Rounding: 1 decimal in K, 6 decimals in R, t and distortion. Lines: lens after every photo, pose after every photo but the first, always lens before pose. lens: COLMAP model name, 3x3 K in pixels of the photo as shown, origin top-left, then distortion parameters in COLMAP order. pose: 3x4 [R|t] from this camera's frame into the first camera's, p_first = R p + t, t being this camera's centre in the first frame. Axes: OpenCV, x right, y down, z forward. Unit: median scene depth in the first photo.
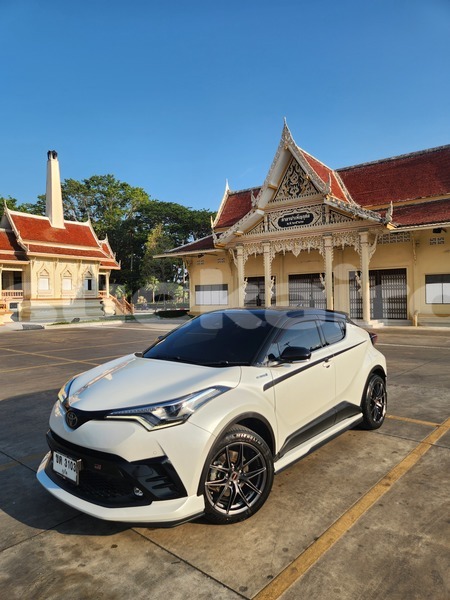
lens RADIAL K [[399.2, 0, 221.9], [0, 399.2, 294.0], [0, 0, 1]] dist [0.077704, -0.069227]
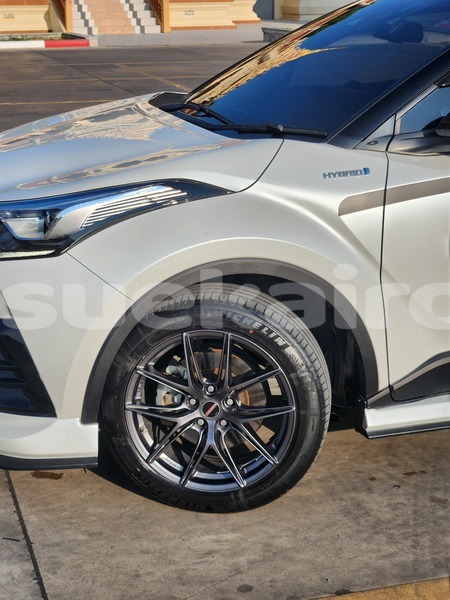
lens RADIAL K [[1149.1, 0, 213.5], [0, 1149.1, 287.4], [0, 0, 1]] dist [0.002846, 0.000000]
pose [[0.849160, 0.151392, -0.505971, 0.389208], [-0.002422, 0.959140, 0.282920, 0.014165], [0.528130, -0.239019, 0.814831, 0.078788]]
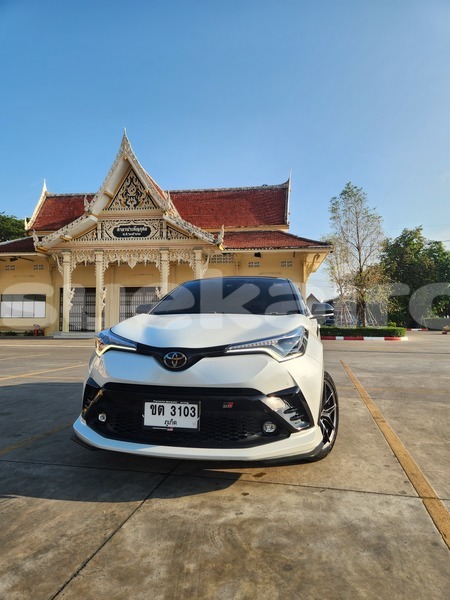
lens RADIAL K [[399.2, 0, 225.3], [0, 399.2, 296.5], [0, 0, 1]] dist [0.077704, -0.069227]
pose [[0.875872, 0.047998, 0.480150, -0.453067], [-0.023463, 0.998100, -0.056975, 0.147546], [-0.481973, 0.038637, 0.875334, 0.142922]]
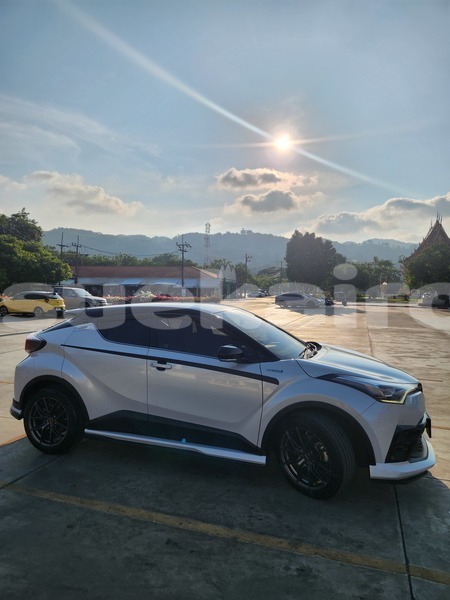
lens RADIAL K [[399.2, 0, 224.7], [0, 399.2, 297.9], [0, 0, 1]] dist [0.077704, -0.069227]
pose [[-0.380431, 0.005228, 0.924795, -0.881977], [-0.009333, 0.999911, -0.009492, 0.025993], [-0.924762, -0.012242, -0.380348, 1.375511]]
